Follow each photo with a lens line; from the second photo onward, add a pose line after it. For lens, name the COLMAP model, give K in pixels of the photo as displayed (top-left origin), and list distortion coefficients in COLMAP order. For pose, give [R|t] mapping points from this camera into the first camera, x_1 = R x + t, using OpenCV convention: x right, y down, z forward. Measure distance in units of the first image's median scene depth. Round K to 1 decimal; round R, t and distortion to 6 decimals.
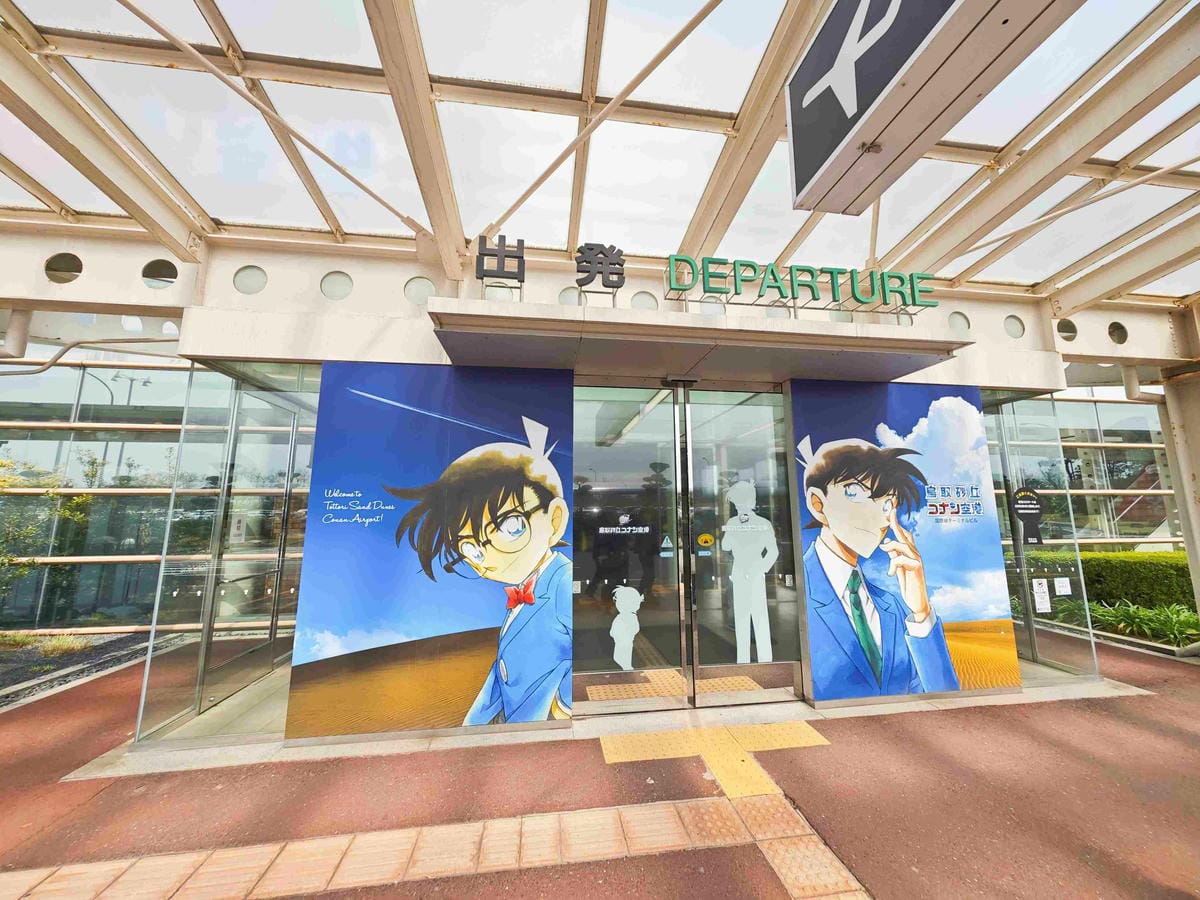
lens RADIAL K [[421.5, 0, 600.0], [0, 421.5, 450.0], [0, 0, 1]] dist [-0.000399, -0.000121]
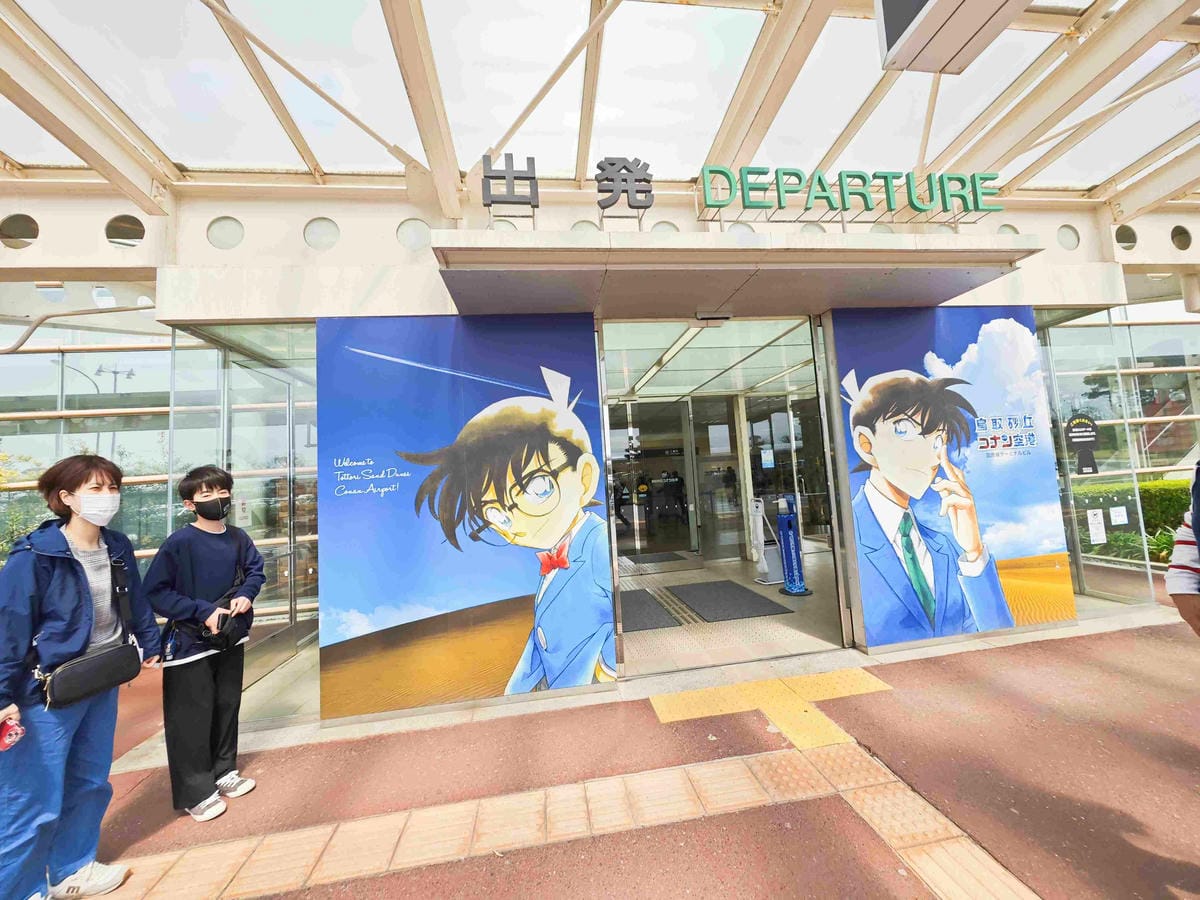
lens RADIAL K [[426.4, 0, 600.0], [0, 426.4, 450.0], [0, 0, 1]] dist [-0.000776, -0.000152]
pose [[0.998005, -0.063122, 0.001304, -0.071732], [0.062867, 0.995453, 0.071566, 0.040143], [-0.005815, -0.071342, 0.997435, 0.066234]]
